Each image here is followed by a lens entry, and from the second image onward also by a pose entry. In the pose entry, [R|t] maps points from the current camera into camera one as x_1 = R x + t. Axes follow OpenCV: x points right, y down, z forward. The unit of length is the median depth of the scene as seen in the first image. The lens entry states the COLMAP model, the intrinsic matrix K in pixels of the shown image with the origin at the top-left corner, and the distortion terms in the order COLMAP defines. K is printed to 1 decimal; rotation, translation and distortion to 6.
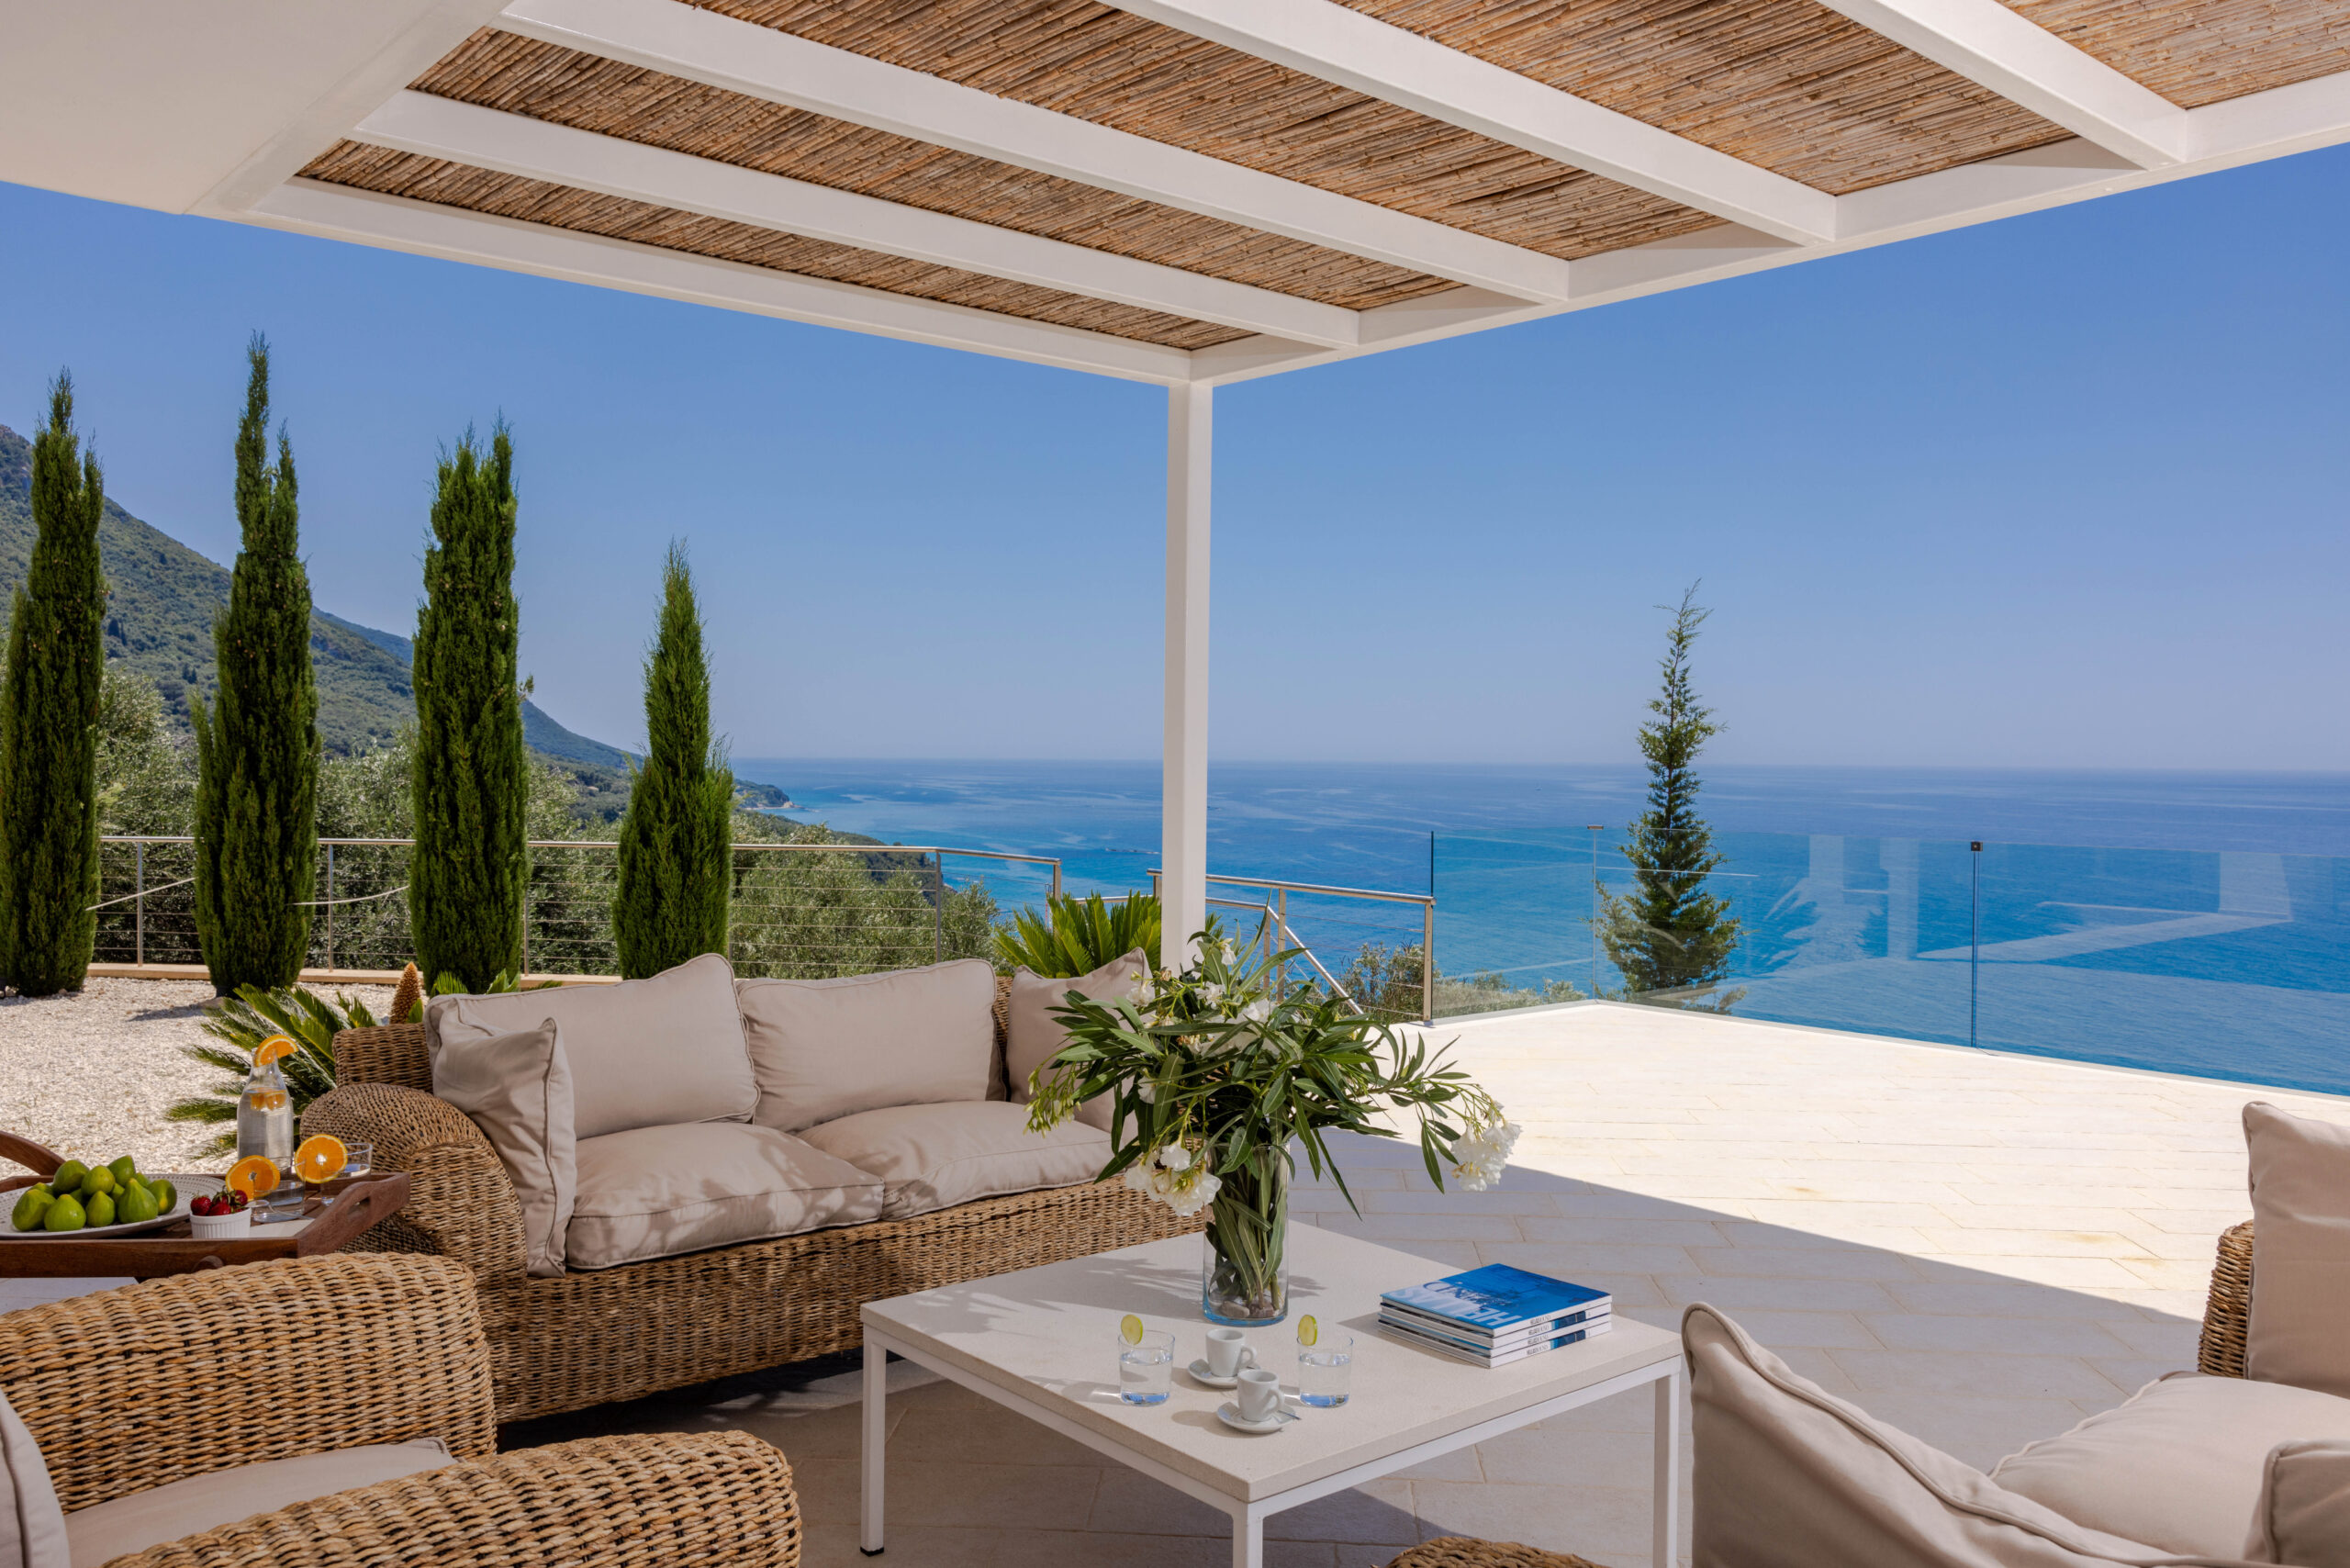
lens RADIAL K [[1859.1, 0, 1170.2], [0, 1859.1, 779.9], [0, 0, 1]] dist [0.016123, 0.012096]
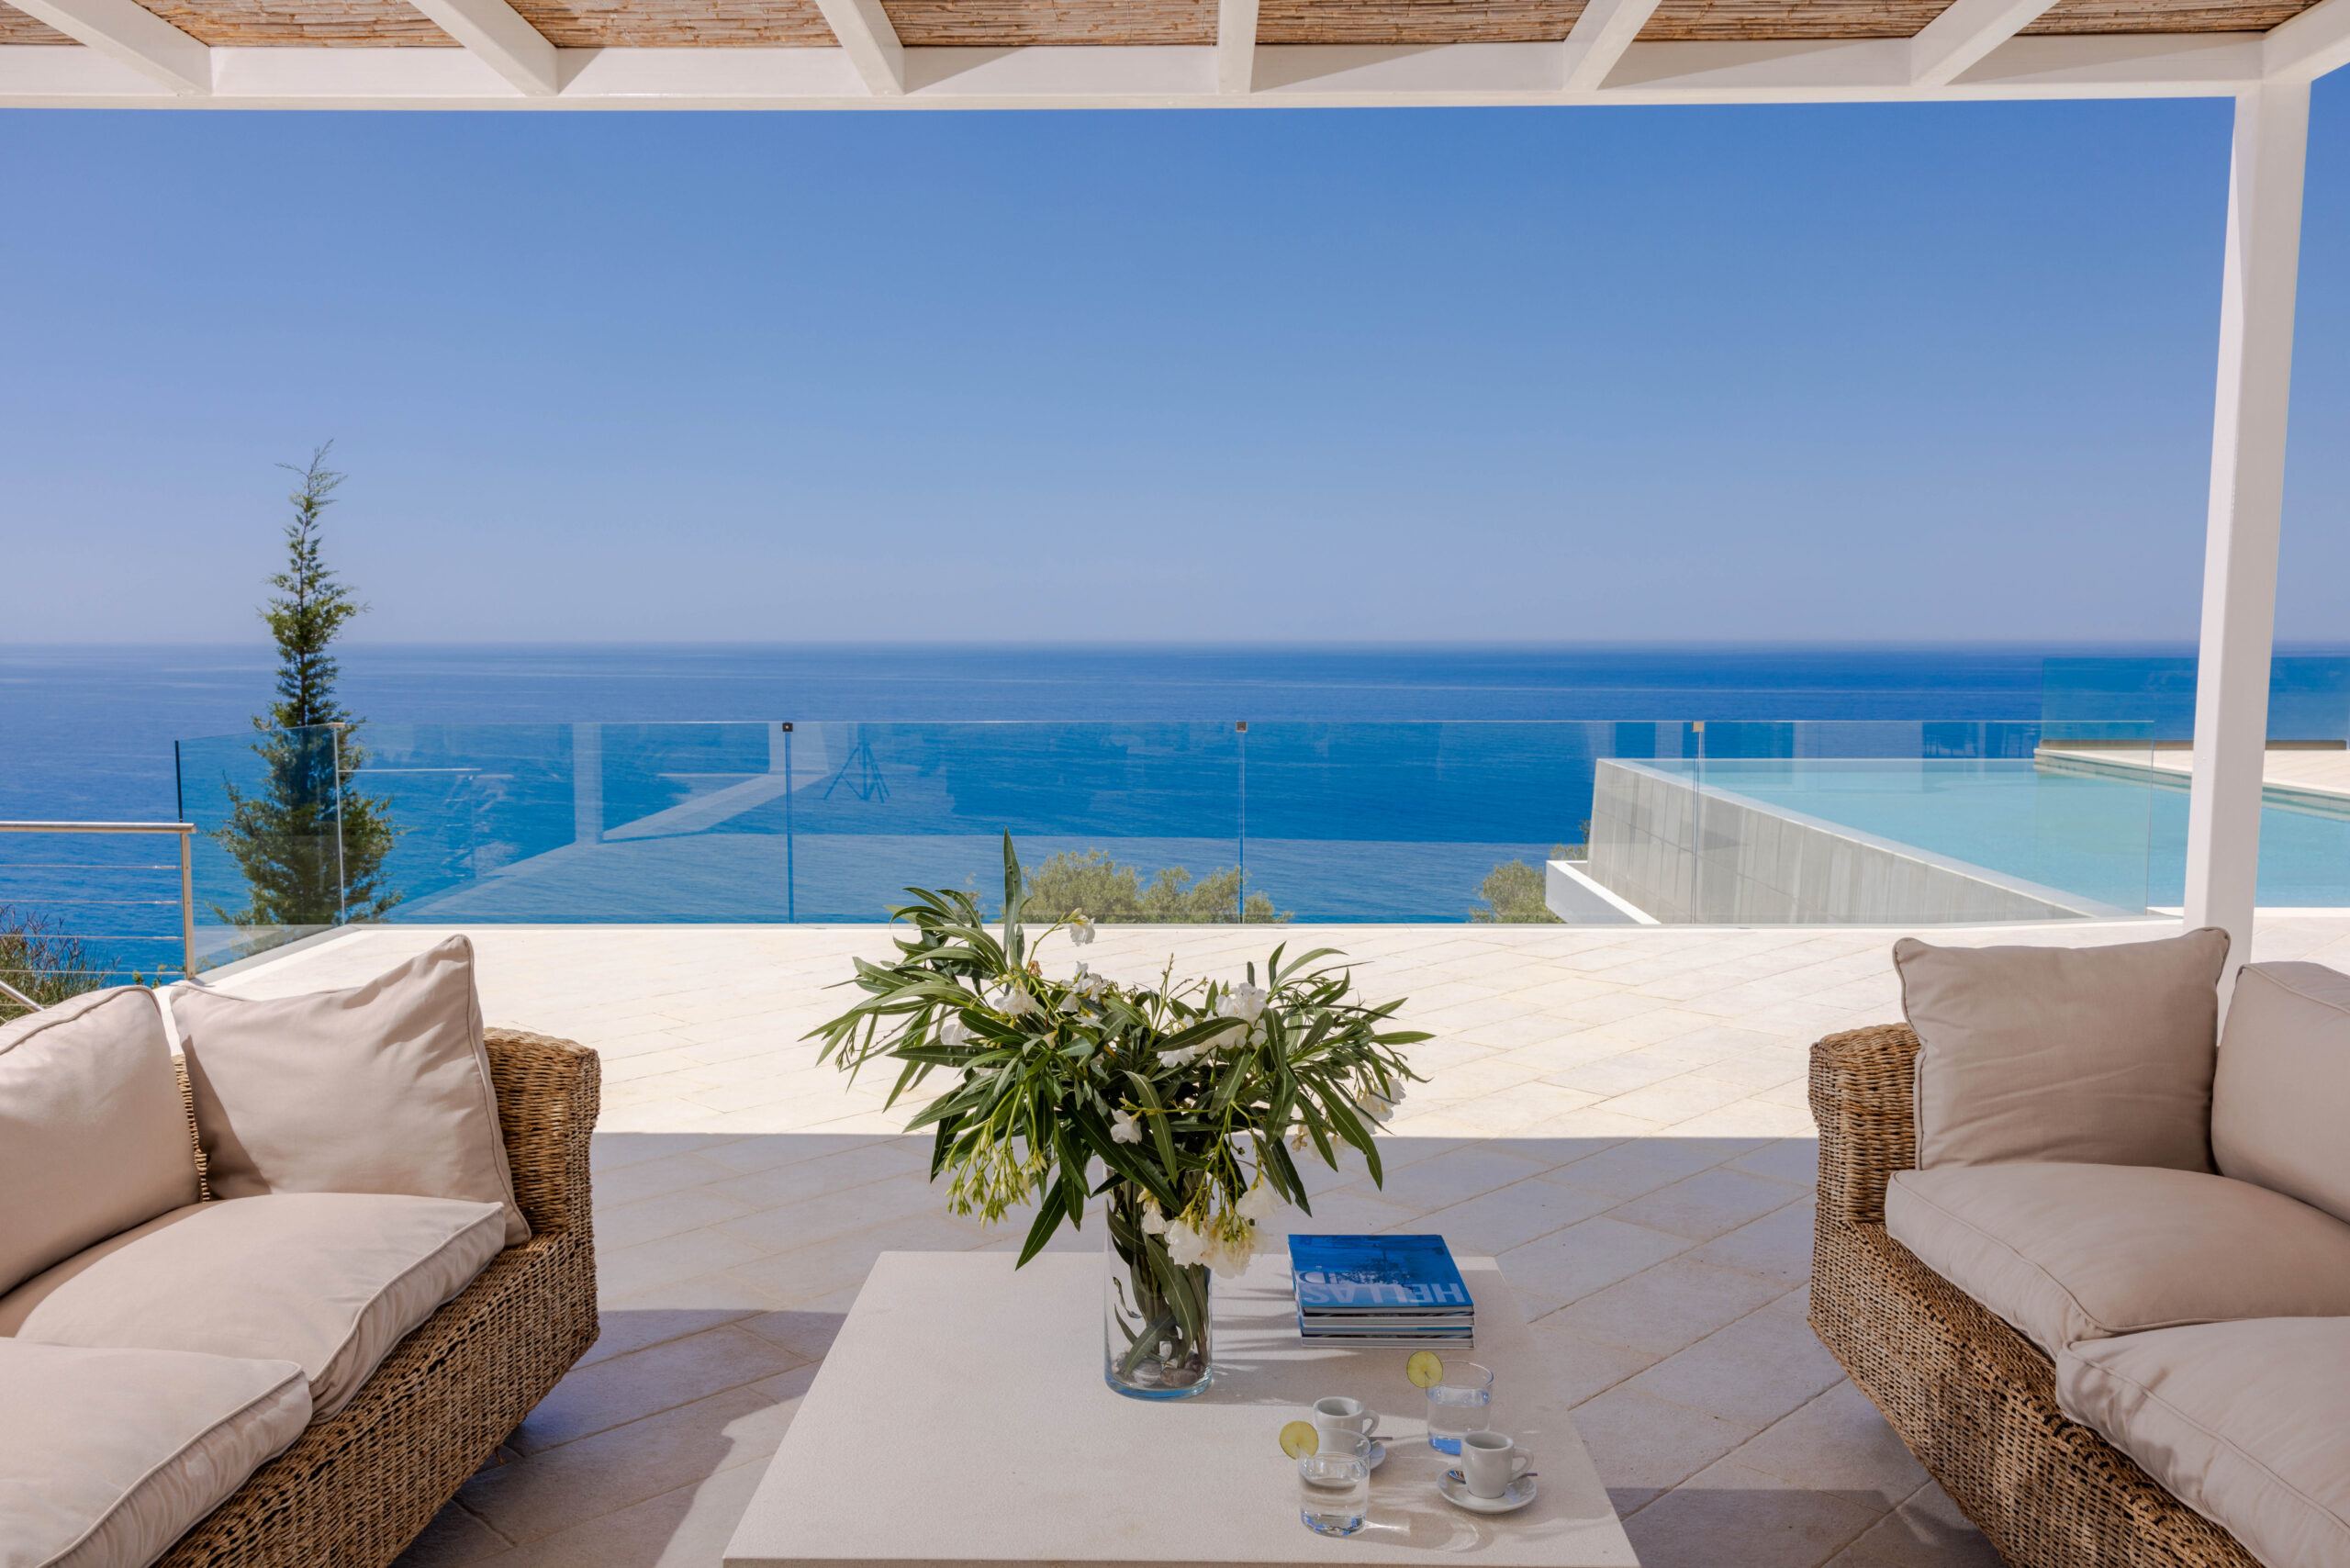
lens RADIAL K [[1859.1, 0, 1168.5], [0, 1859.1, 792.7], [0, 0, 1]] dist [0.016123, 0.012096]
pose [[0.670859, -0.078381, 0.737431, -0.112642], [0.023603, 0.996152, 0.084407, -0.005411], [-0.741209, -0.039219, 0.670127, 0.105128]]
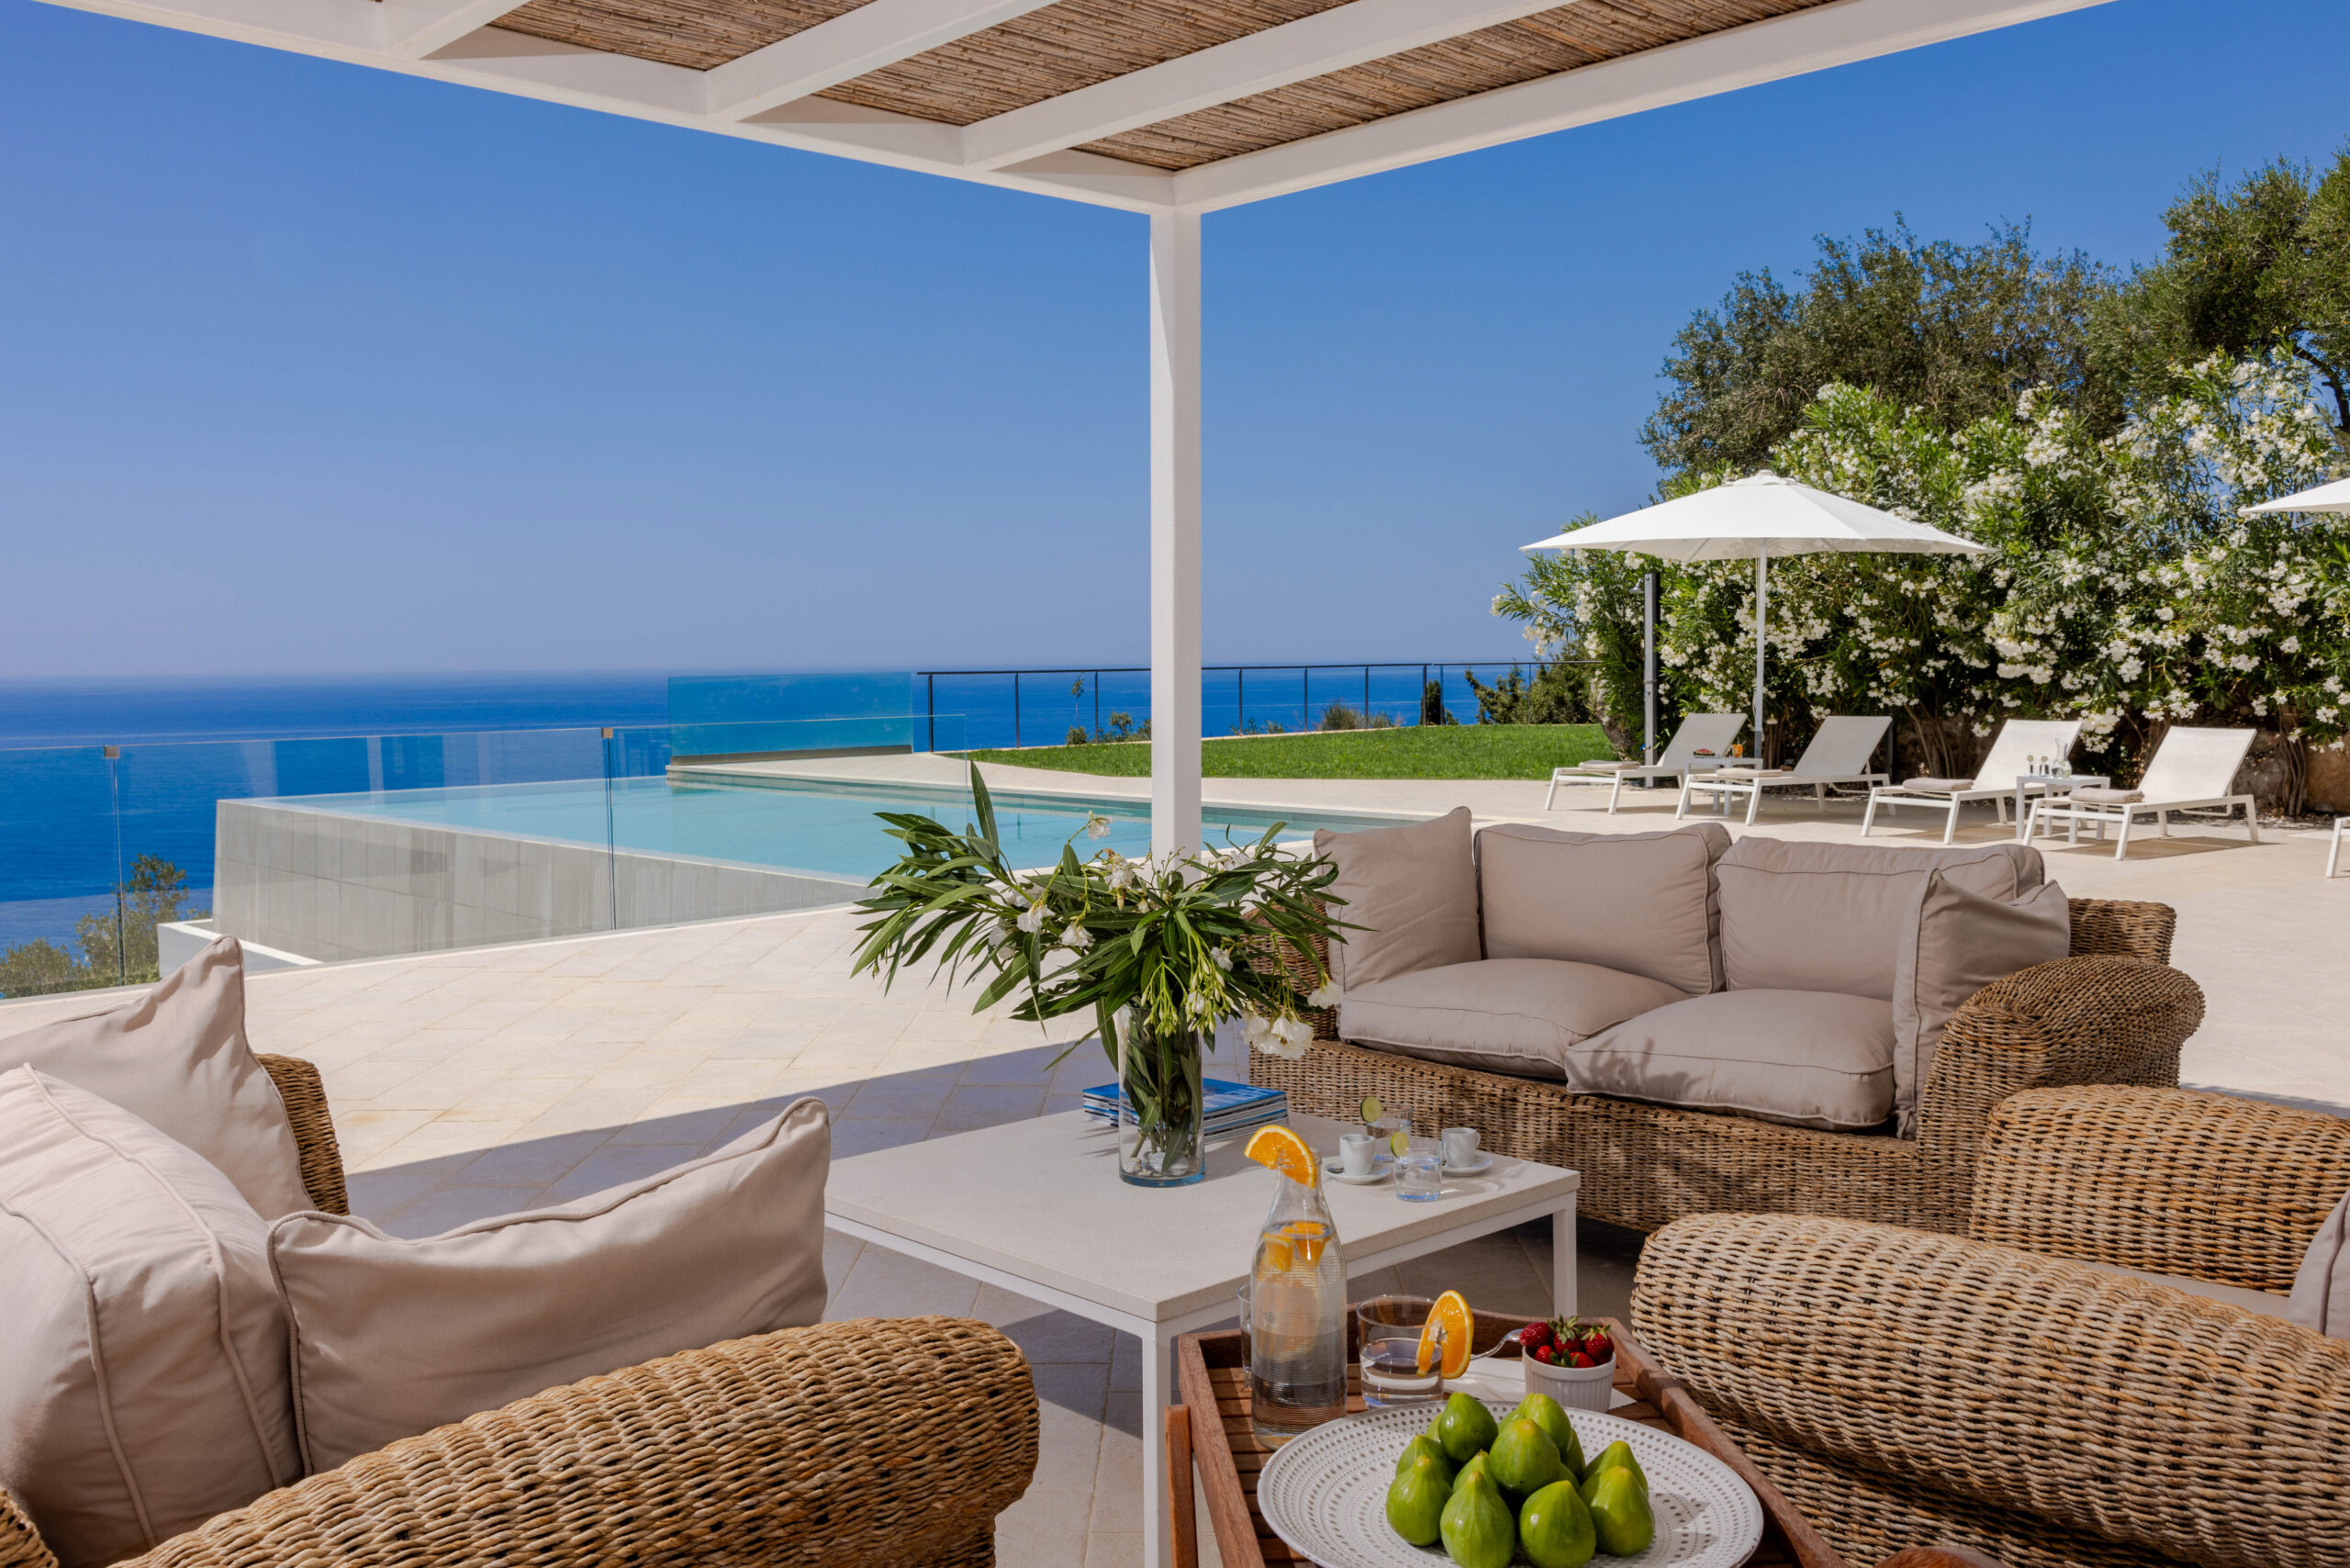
lens RADIAL K [[2067.8, 0, 1172.2], [0, 2067.8, 787.5], [0, 0, 1]] dist [0.015048, -0.015909]
pose [[-0.042890, -0.077170, 0.996095, -0.529025], [0.030166, 0.996458, 0.078497, 0.008755], [-0.998624, 0.033415, -0.040410, 0.539938]]
